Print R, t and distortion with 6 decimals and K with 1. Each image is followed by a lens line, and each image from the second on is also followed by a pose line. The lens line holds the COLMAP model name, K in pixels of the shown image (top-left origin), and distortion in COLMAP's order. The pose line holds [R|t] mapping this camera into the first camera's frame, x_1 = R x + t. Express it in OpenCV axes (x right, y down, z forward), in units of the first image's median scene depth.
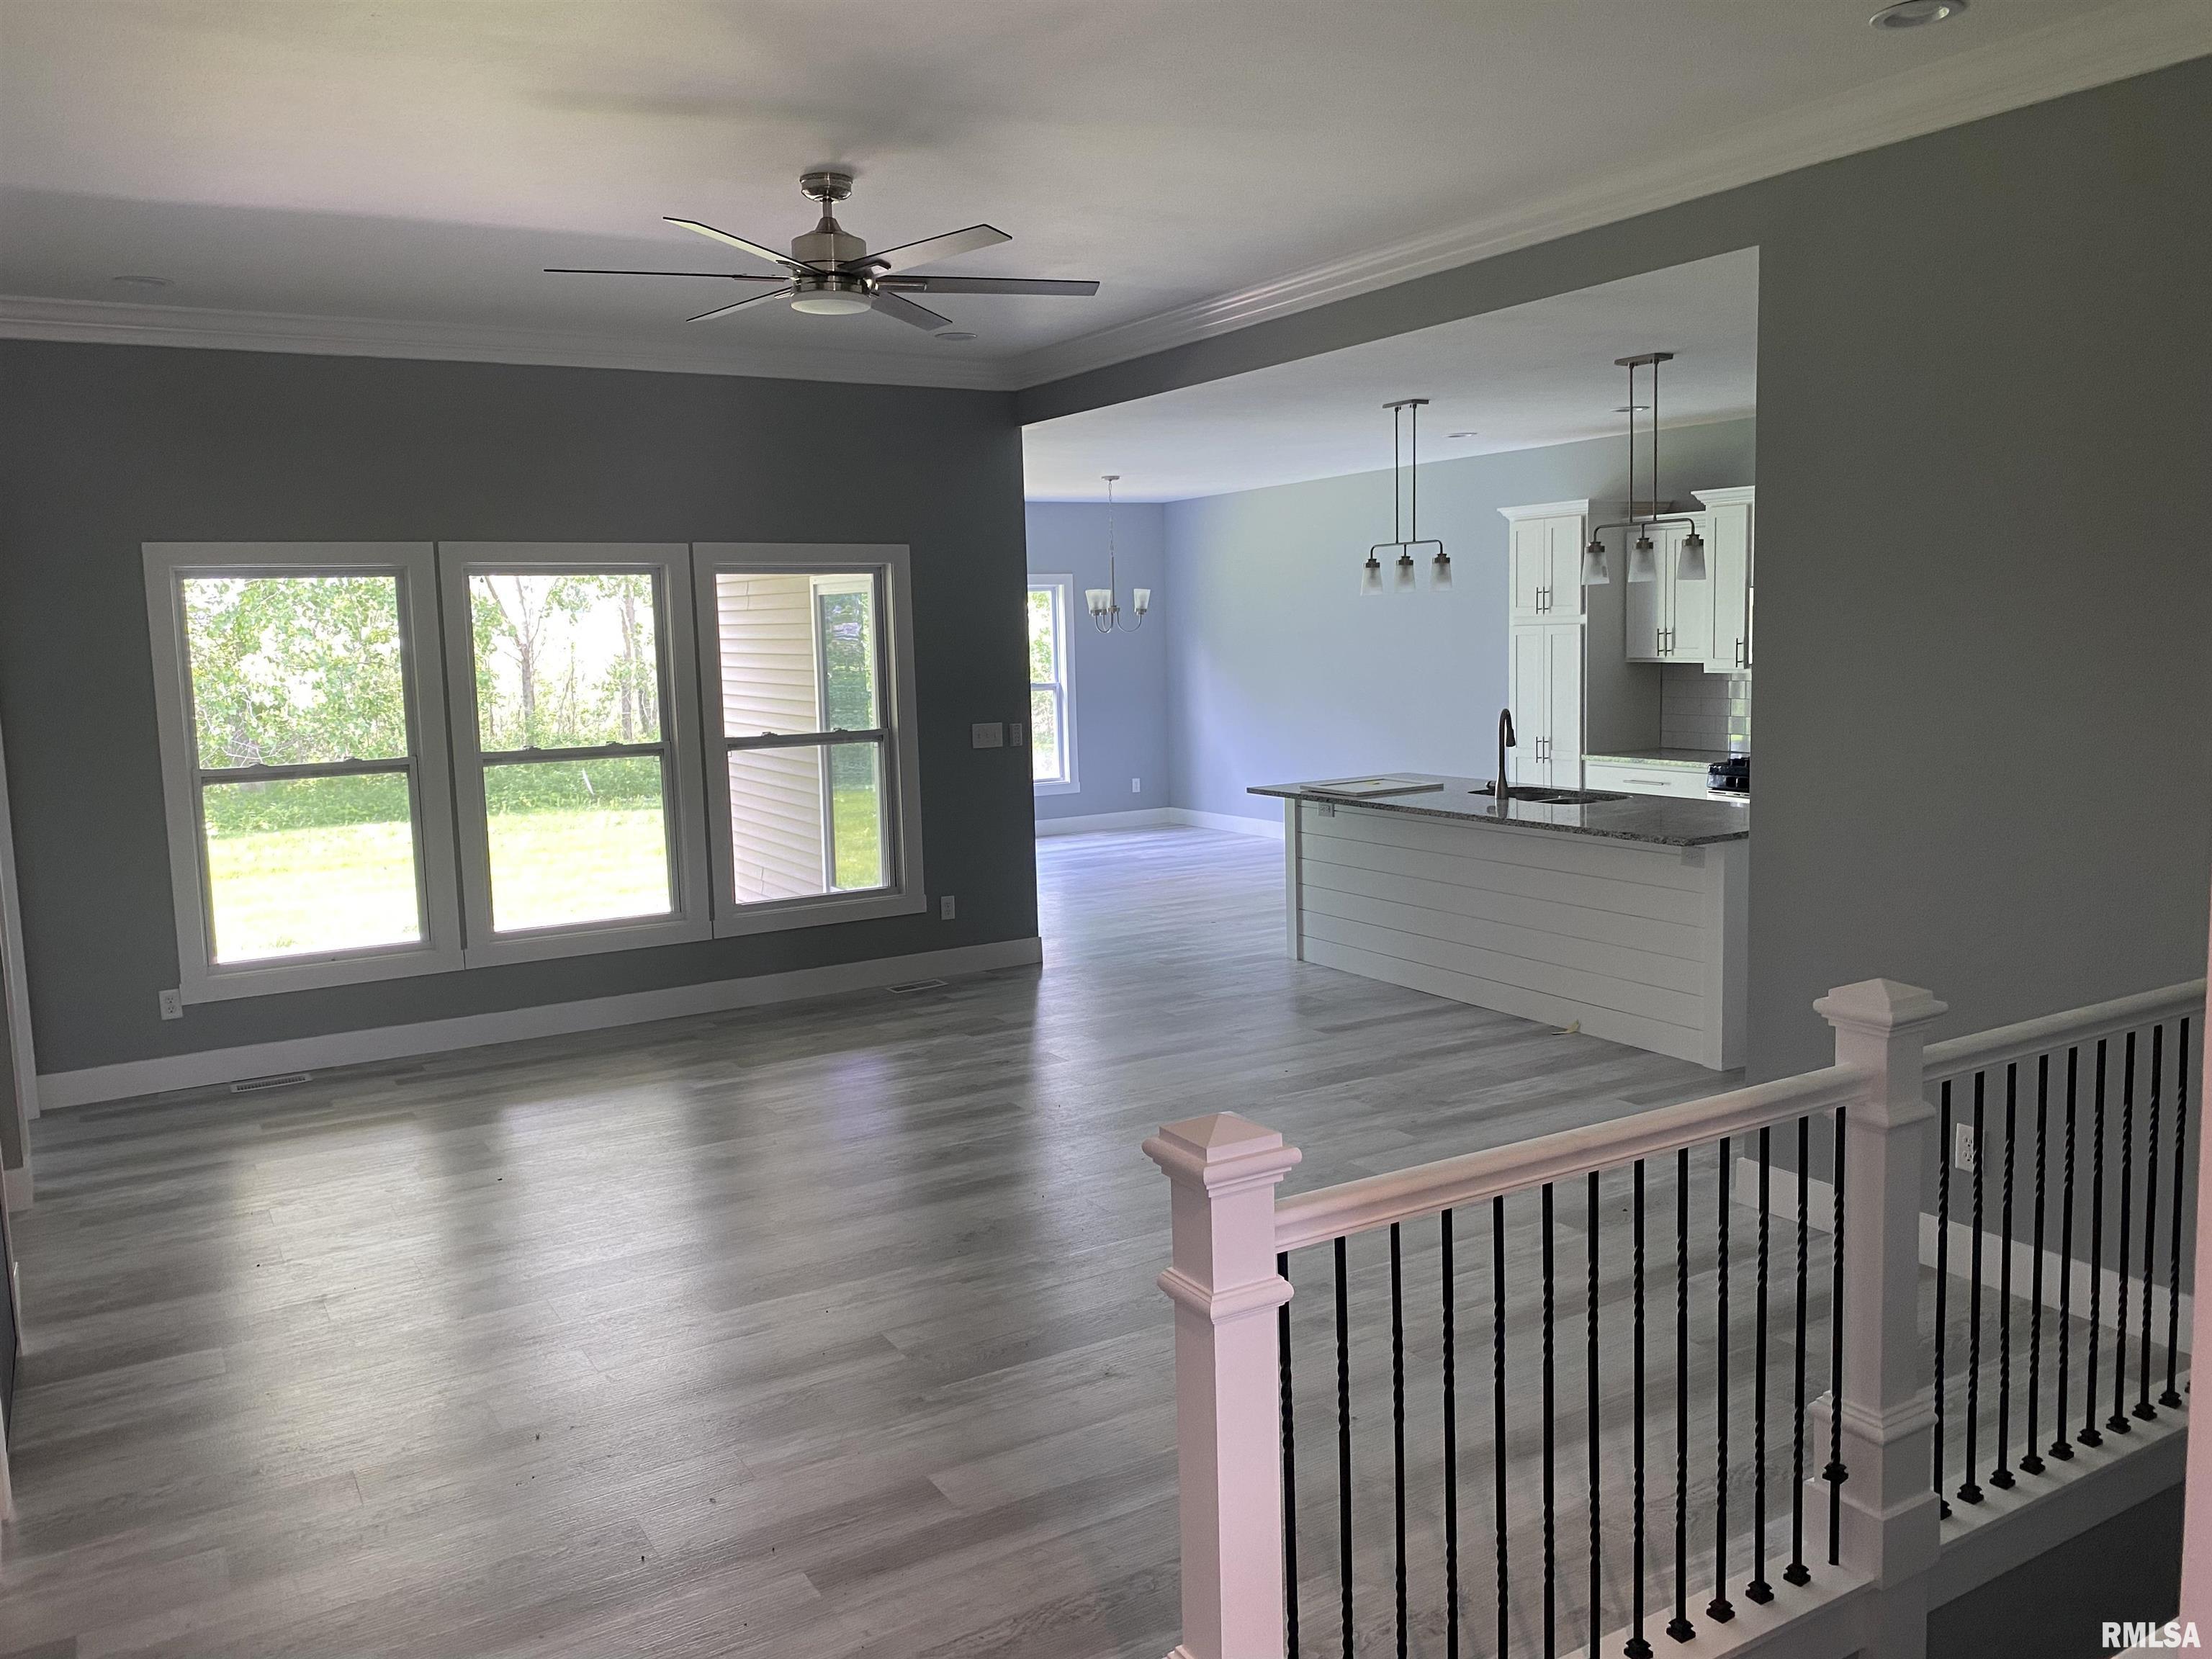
lens RADIAL K [[1625.6, 0, 1106.8], [0, 1625.6, 801.9], [0, 0, 1]] dist [0.060202, -0.046917]
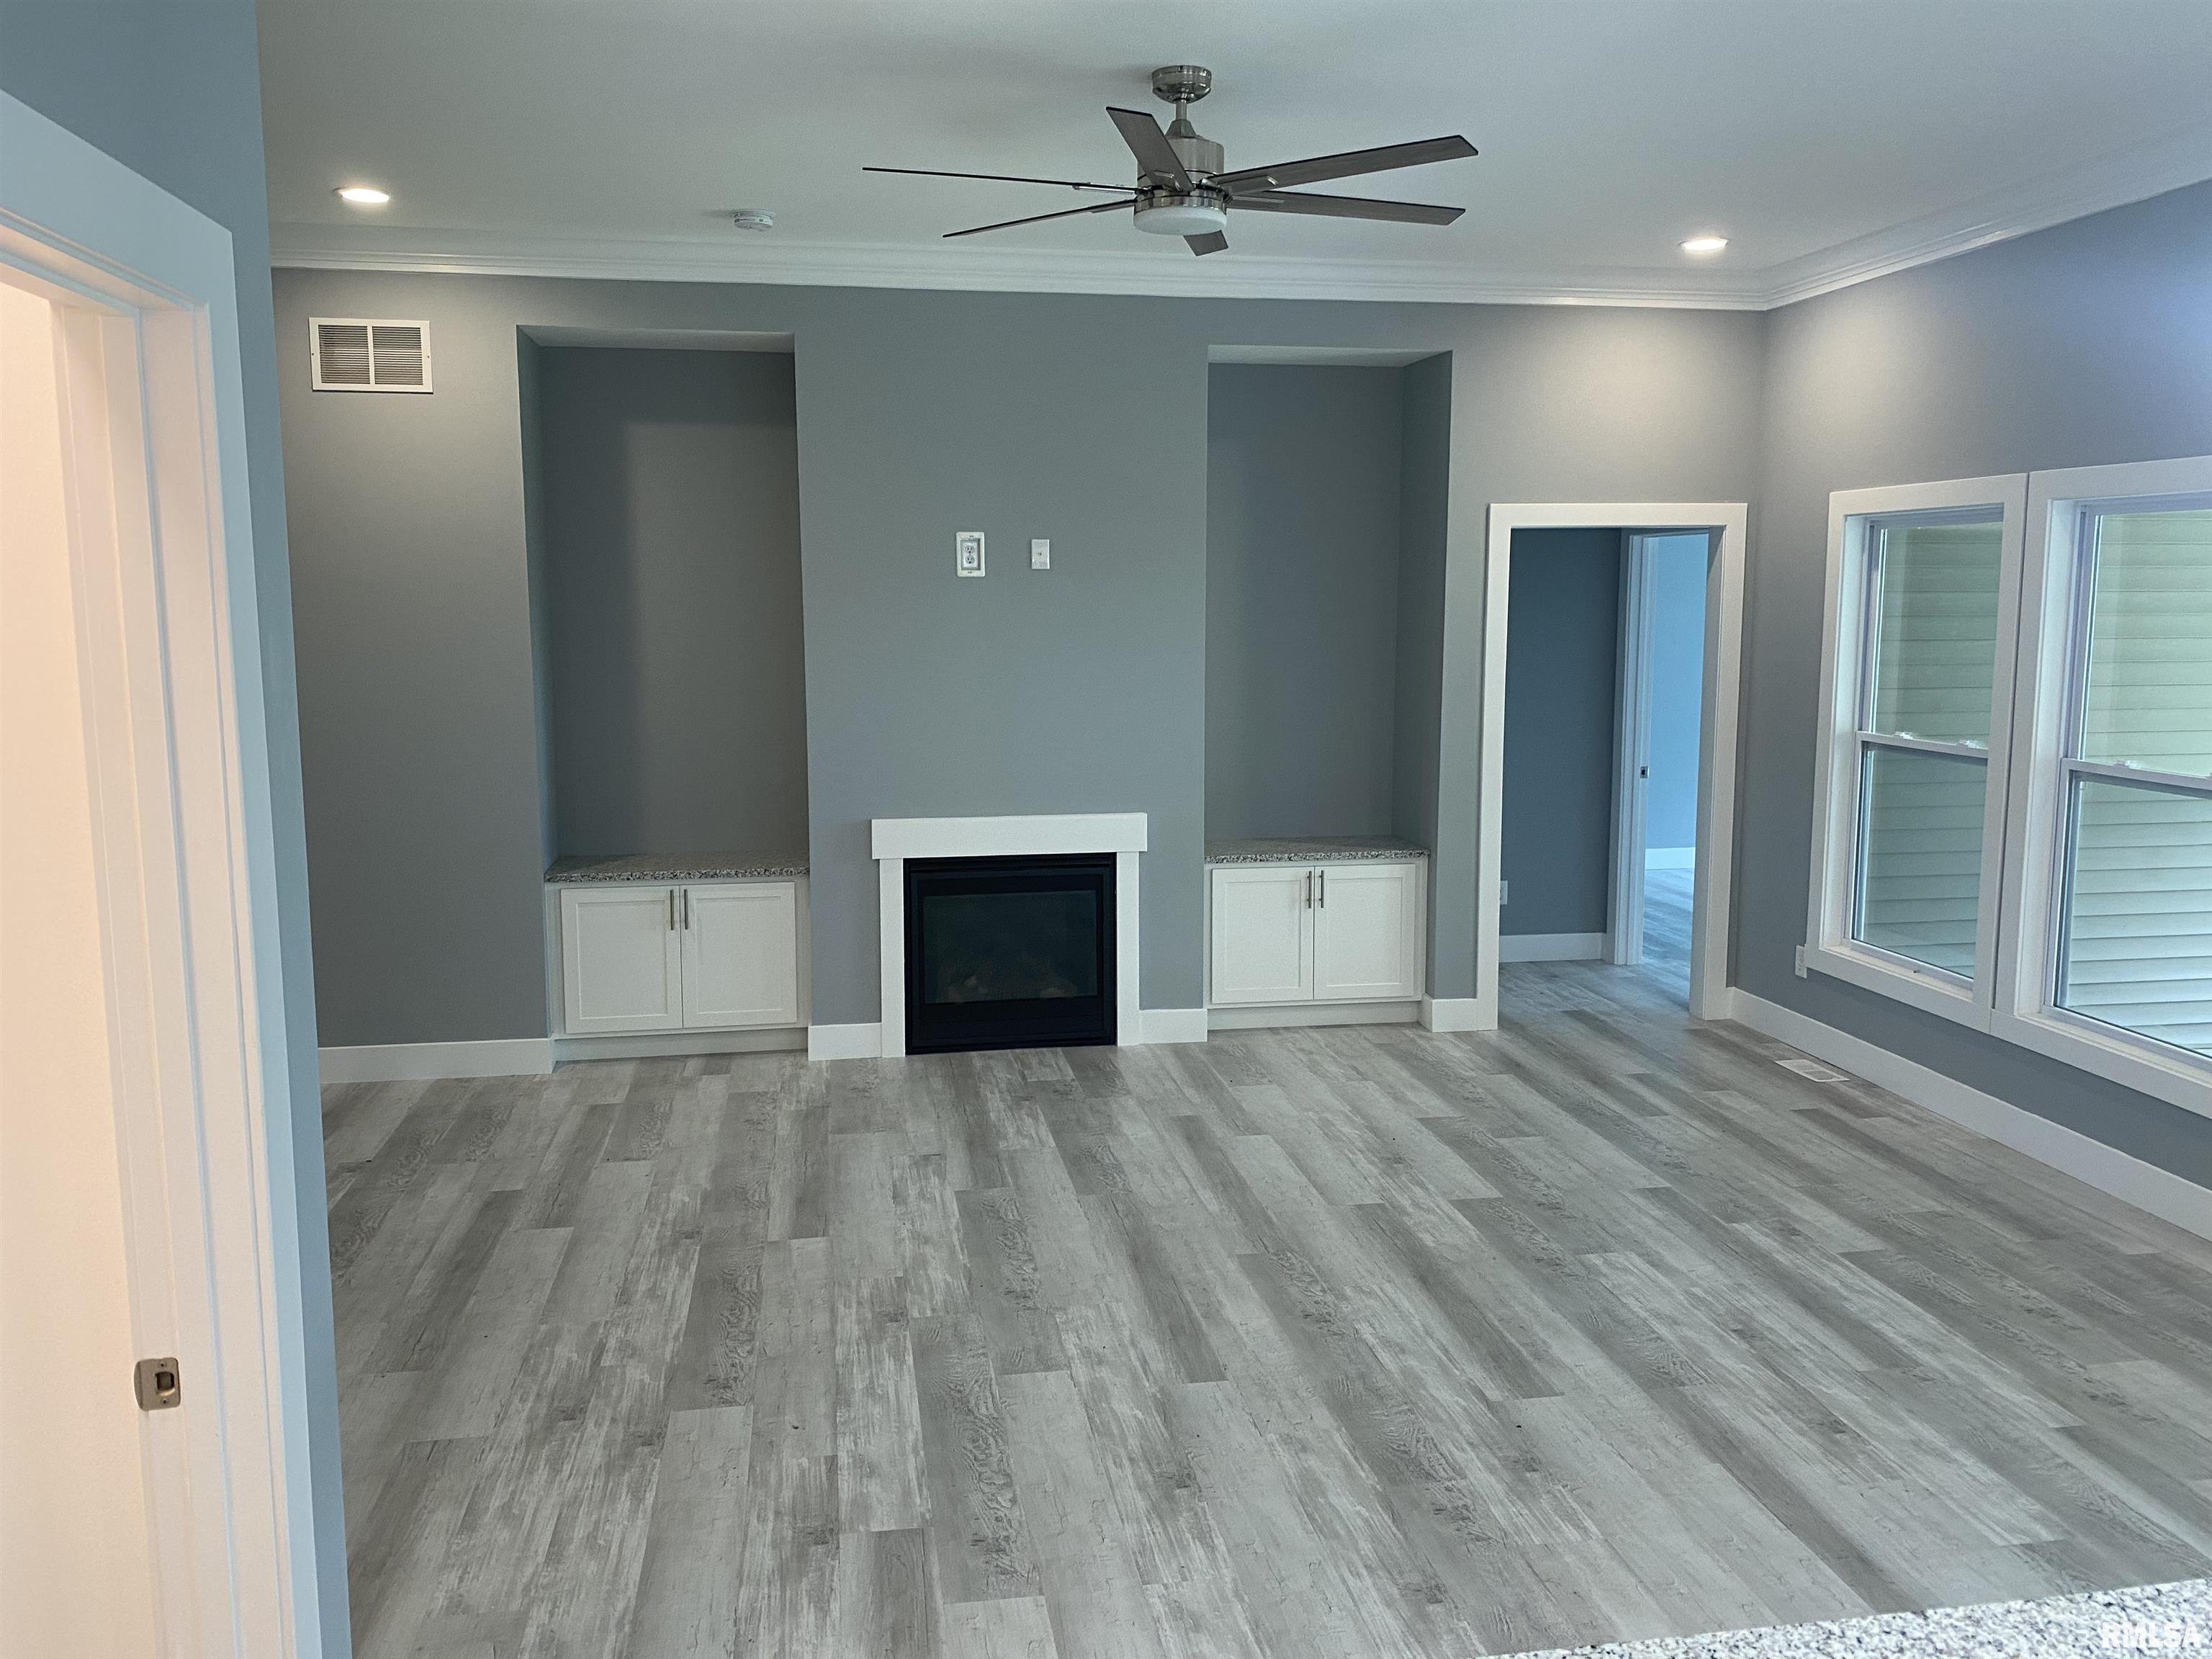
lens RADIAL K [[1674.4, 0, 1154.2], [0, 1674.4, 799.7], [0, 0, 1]] dist [0.008996, 0.000469]
pose [[-0.328215, 0.144400, -0.933501, 0.406718], [-0.098717, 0.977592, 0.185929, -0.101515], [0.939430, 0.153177, -0.306606, 0.756224]]
